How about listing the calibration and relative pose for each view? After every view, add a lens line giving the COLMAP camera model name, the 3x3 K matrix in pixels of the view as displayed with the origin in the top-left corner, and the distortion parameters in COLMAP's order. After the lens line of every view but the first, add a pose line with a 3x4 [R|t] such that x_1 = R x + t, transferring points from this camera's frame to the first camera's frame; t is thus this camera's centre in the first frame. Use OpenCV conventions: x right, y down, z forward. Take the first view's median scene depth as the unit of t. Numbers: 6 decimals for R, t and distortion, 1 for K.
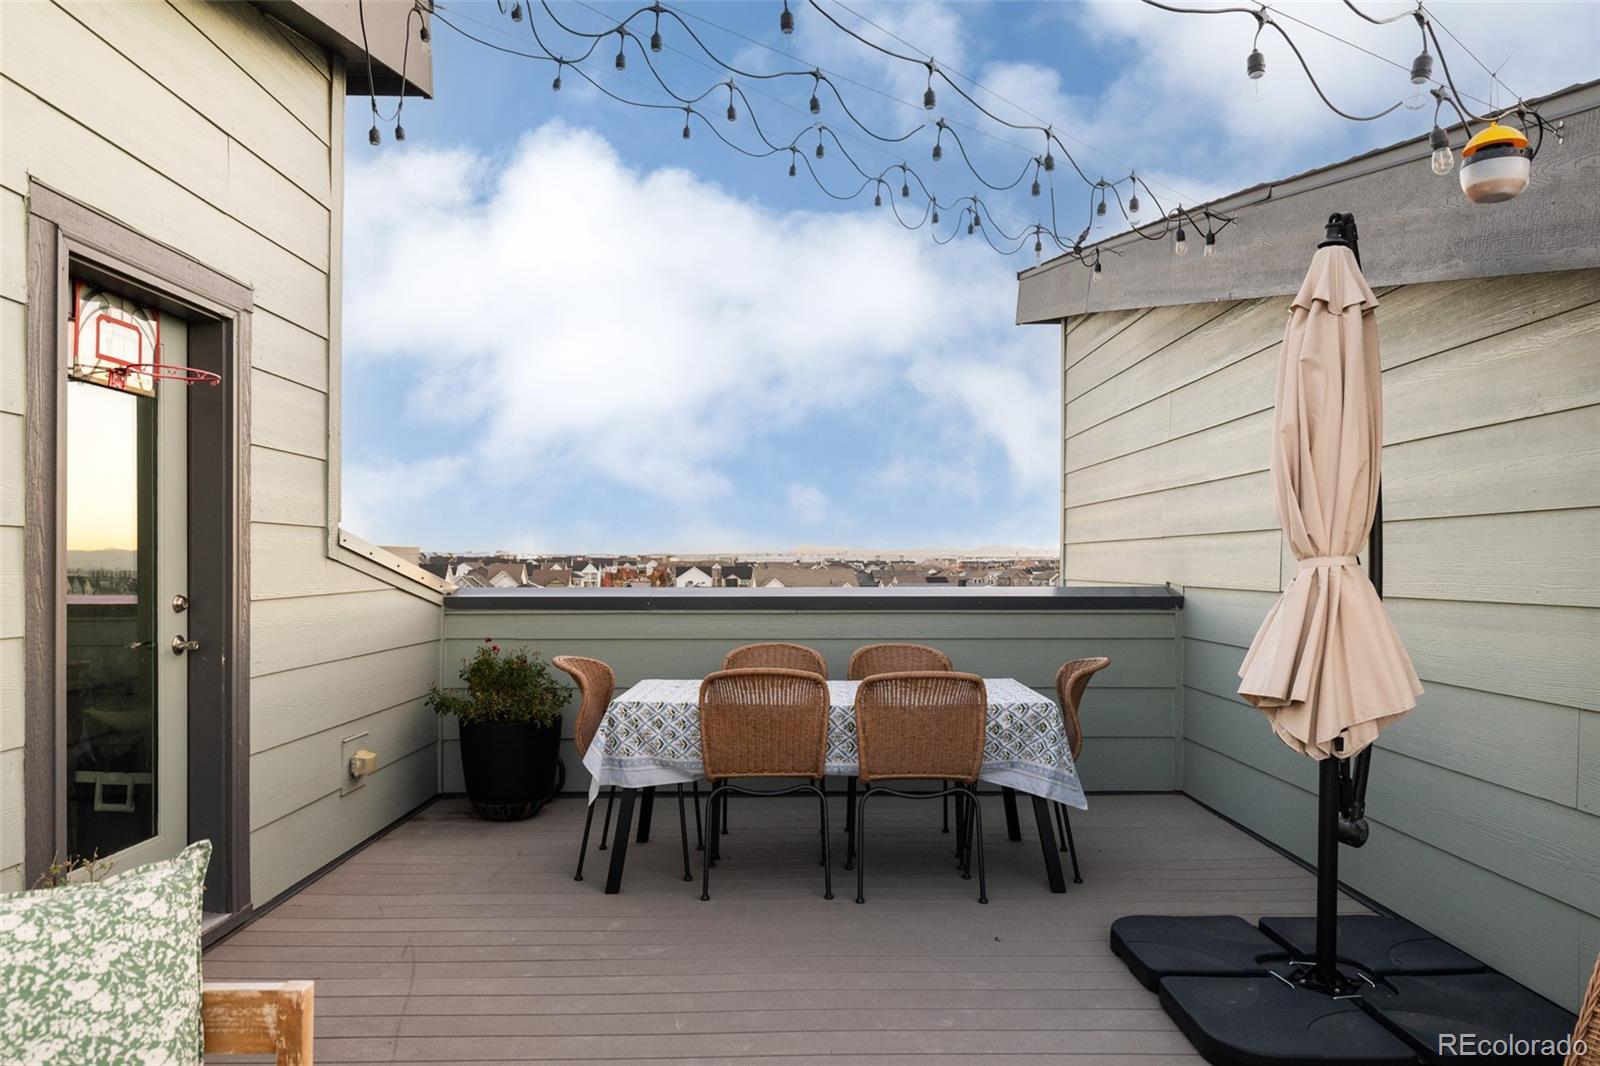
lens RADIAL K [[1102.5, 0, 802.4], [0, 1102.5, 537.0], [0, 0, 1]] dist [0.000802, -0.003620]
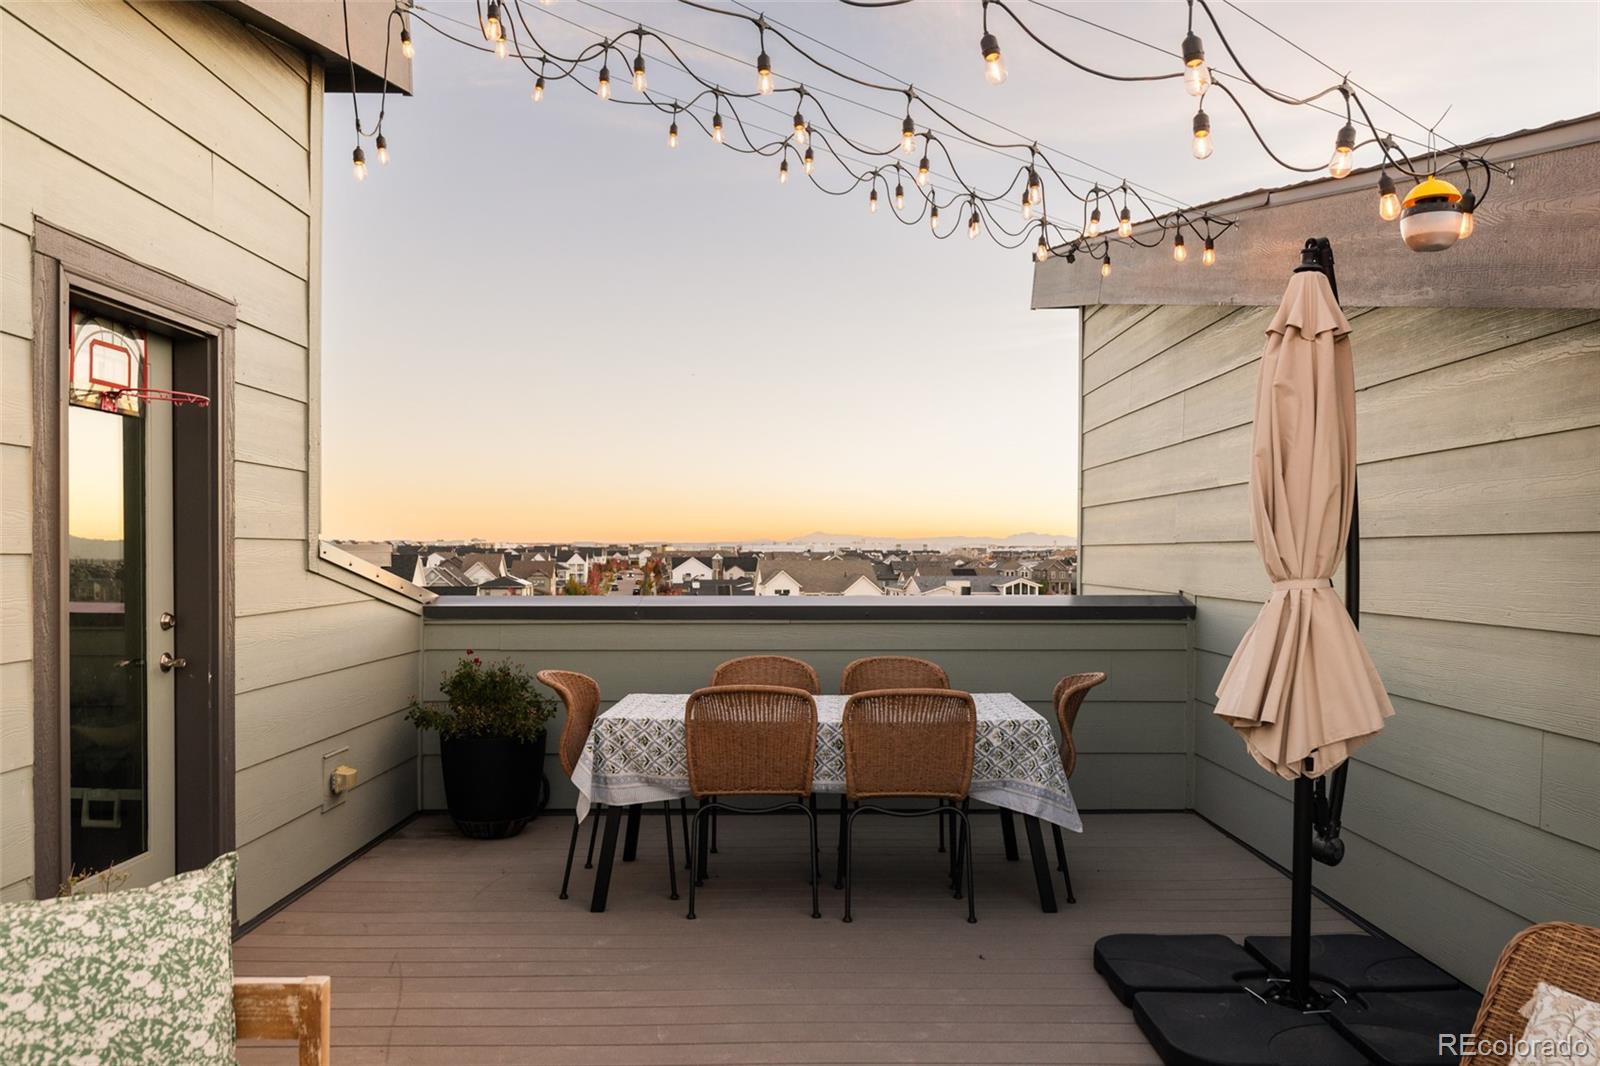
lens RADIAL K [[1236.5, 0, 800.0], [0, 1236.5, 533.0], [0, 0, 1]] dist [0.000397, -0.008597]
pose [[0.999938, -0.000286, -0.011095, 0.025865], [0.000370, 0.999971, 0.007575, -0.029915], [0.011092, -0.007578, 0.999910, -0.125724]]
